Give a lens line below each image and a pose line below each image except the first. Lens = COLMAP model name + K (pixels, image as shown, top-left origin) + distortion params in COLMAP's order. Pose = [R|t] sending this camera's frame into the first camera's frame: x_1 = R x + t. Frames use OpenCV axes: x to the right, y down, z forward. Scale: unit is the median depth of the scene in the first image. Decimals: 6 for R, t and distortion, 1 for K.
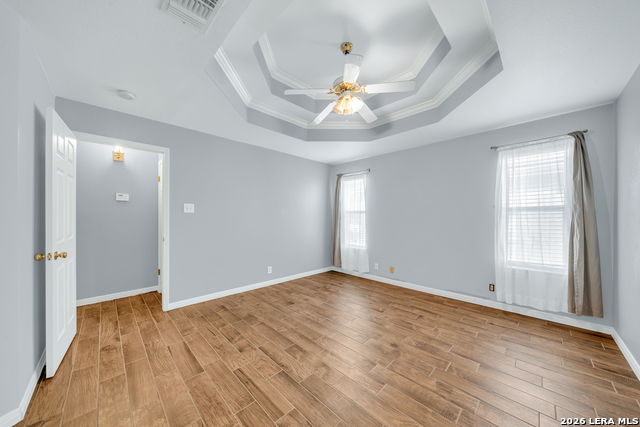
lens RADIAL K [[219.3, 0, 318.4], [0, 219.3, 215.7], [0, 0, 1]] dist [-0.010265, -0.000033]
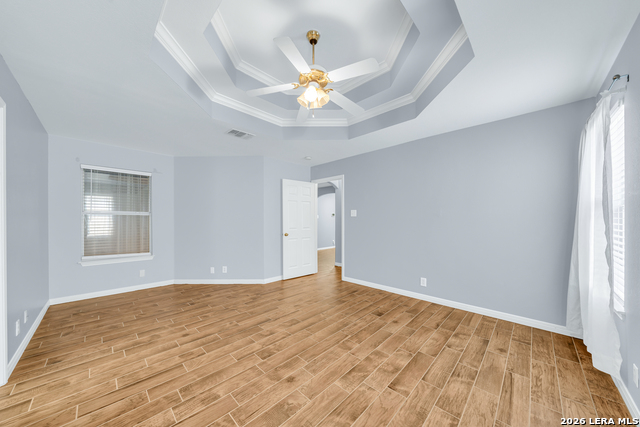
lens RADIAL K [[219.3, 0, 318.4], [0, 219.3, 215.7], [0, 0, 1]] dist [-0.010265, -0.000033]
pose [[0.015903, -0.019321, -0.999687, 0.811633], [0.006477, 0.999794, -0.019220, 0.008993], [0.999853, -0.006169, 0.016024, 0.767199]]
